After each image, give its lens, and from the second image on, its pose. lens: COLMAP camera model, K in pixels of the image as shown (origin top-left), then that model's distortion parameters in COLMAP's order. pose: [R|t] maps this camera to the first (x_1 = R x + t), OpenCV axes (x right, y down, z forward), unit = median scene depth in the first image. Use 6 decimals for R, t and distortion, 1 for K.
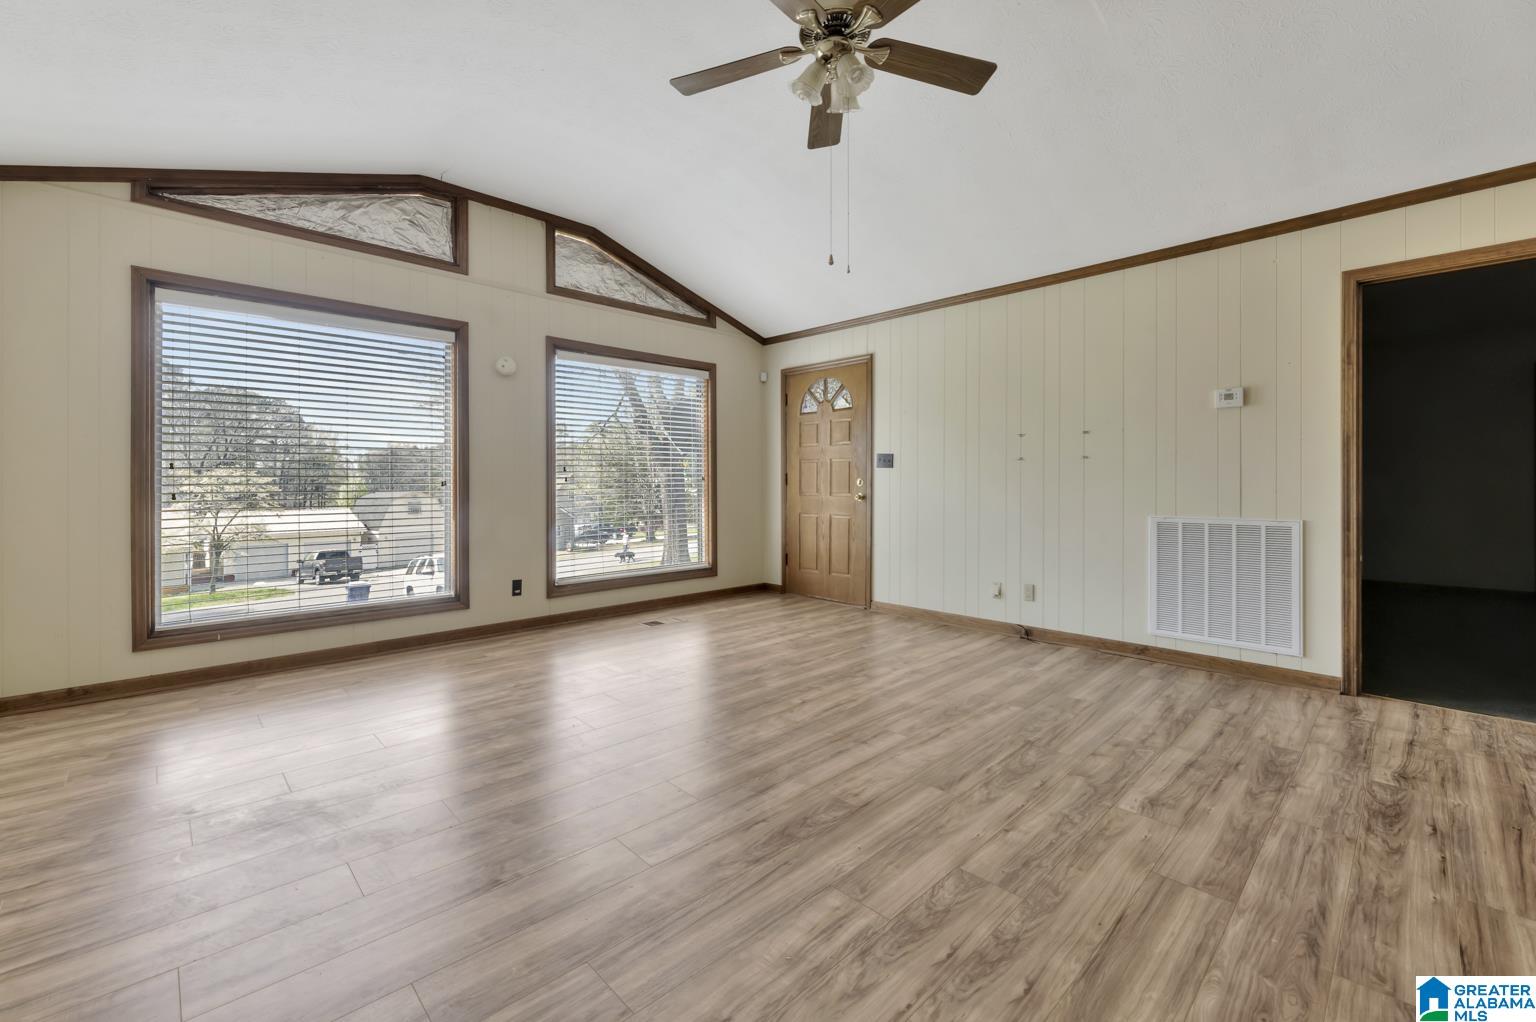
lens RADIAL K [[636.5, 0, 763.4], [0, 636.5, 481.1], [0, 0, 1]] dist [-0.002295, -0.000081]
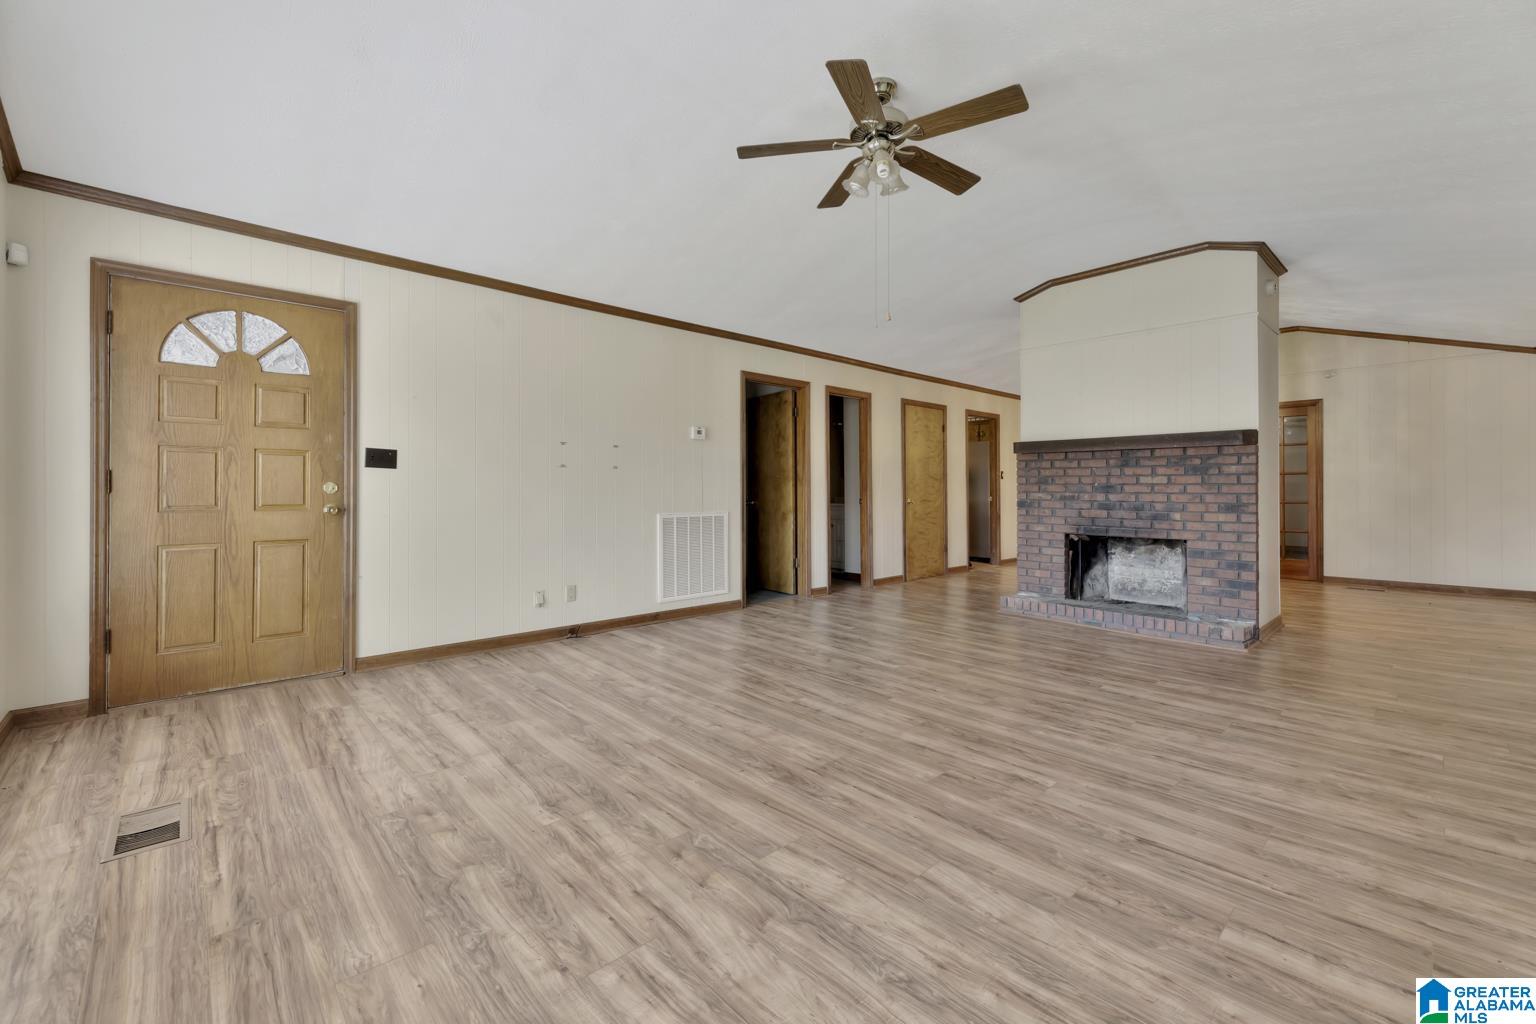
lens RADIAL K [[636.5, 0, 763.4], [0, 636.5, 482.1], [0, 0, 1]] dist [-0.002295, -0.000081]
pose [[0.016689, 0.006855, 0.999837, -0.742939], [-0.007485, 0.999949, -0.006730, -0.004930], [-0.999833, -0.007371, 0.016739, 0.778795]]
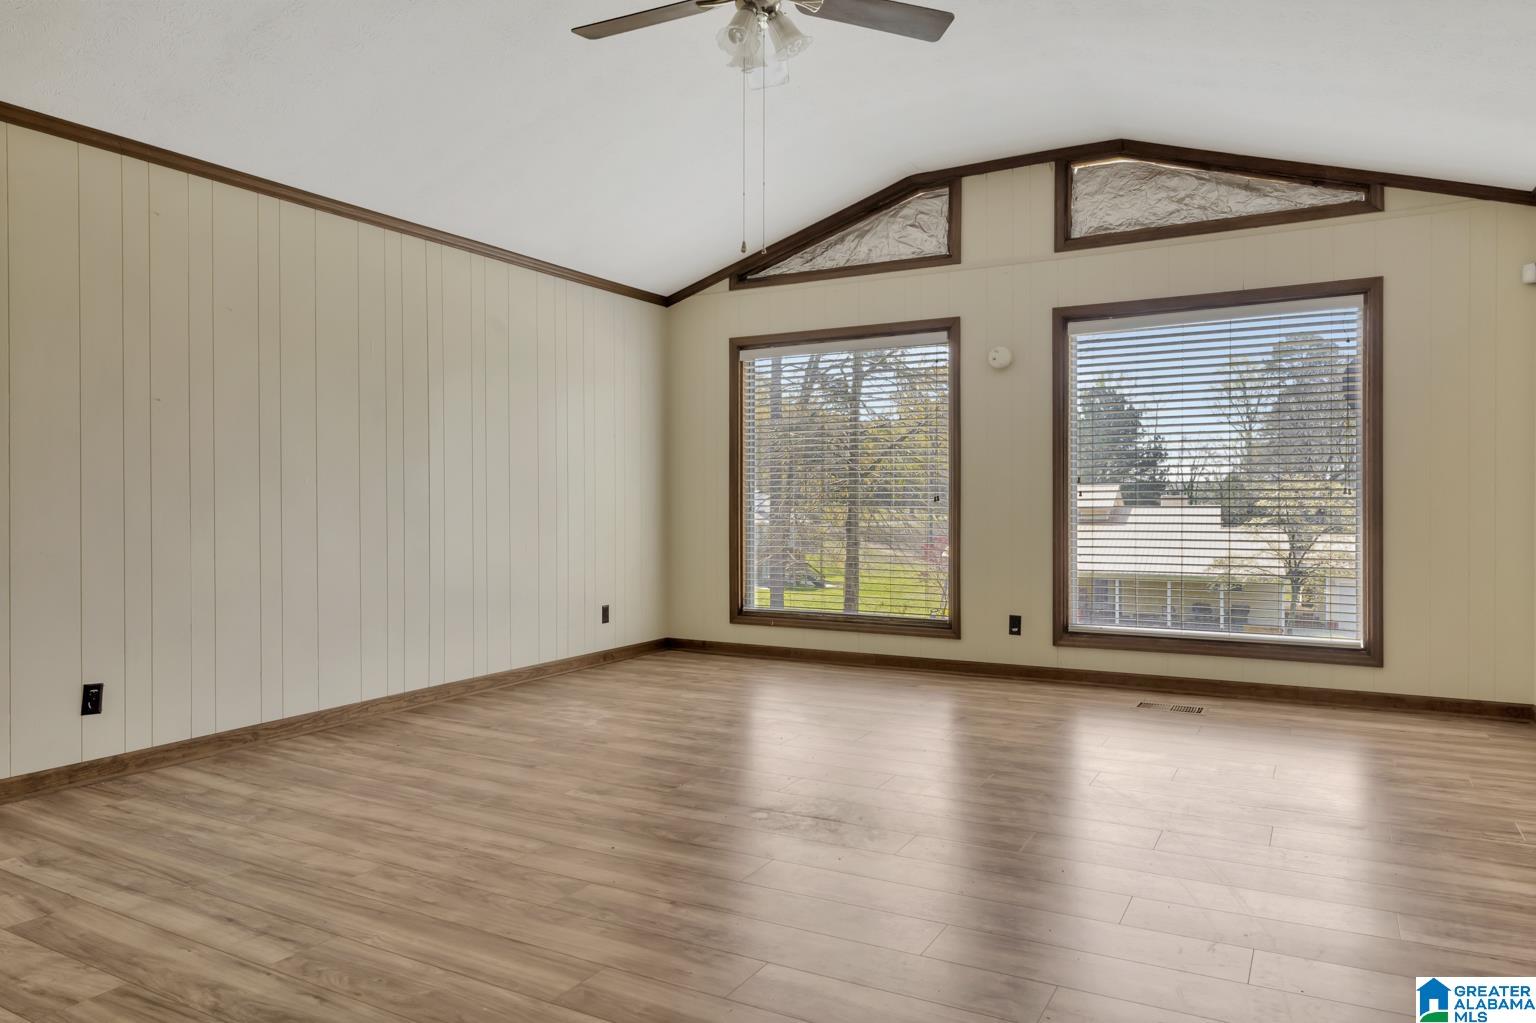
lens RADIAL K [[995.1, 0, 766.0], [0, 995.1, 496.2], [0, 0, 1]] dist [-0.000477, -0.001274]
pose [[0.289155, -0.003933, -0.957274, 0.918566], [0.006979, 0.999974, -0.002000, 0.002081], [0.957257, -0.006102, 0.289174, 0.396159]]
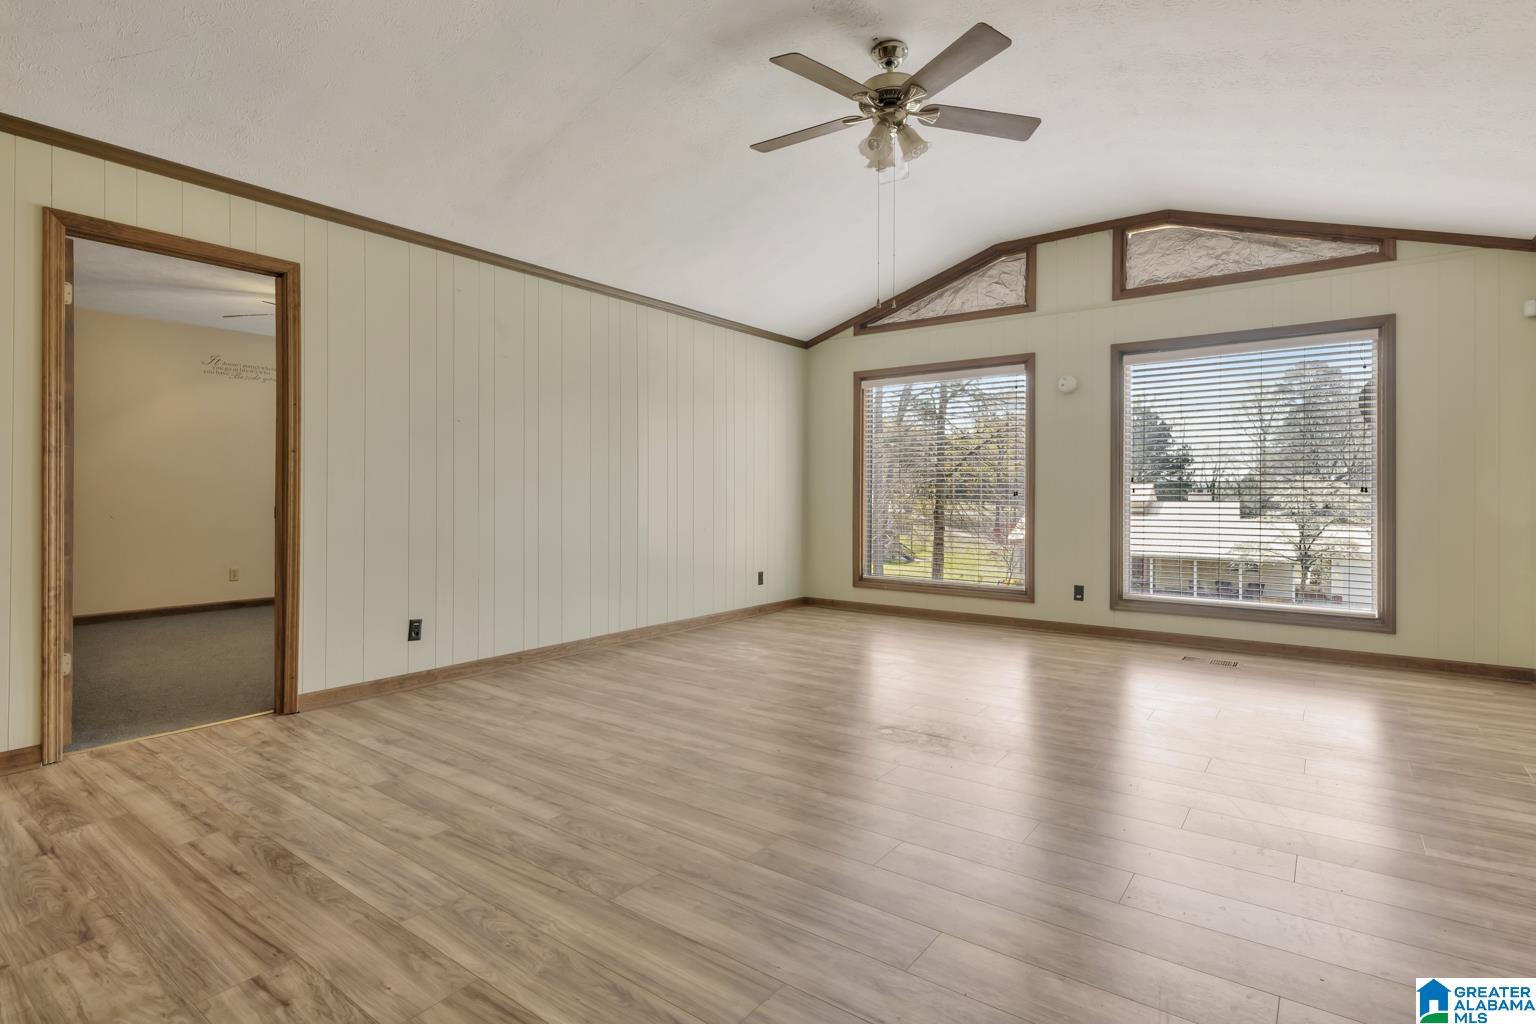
lens RADIAL K [[751.2, 0, 775.4], [0, 751.2, 491.7], [0, 0, 1]] dist [-0.000463, 0.000533]
pose [[0.169080, -0.002306, -0.985600, 0.920597], [0.001303, 0.999997, -0.002117, 0.002987], [0.985601, -0.000927, 0.169082, 0.365034]]
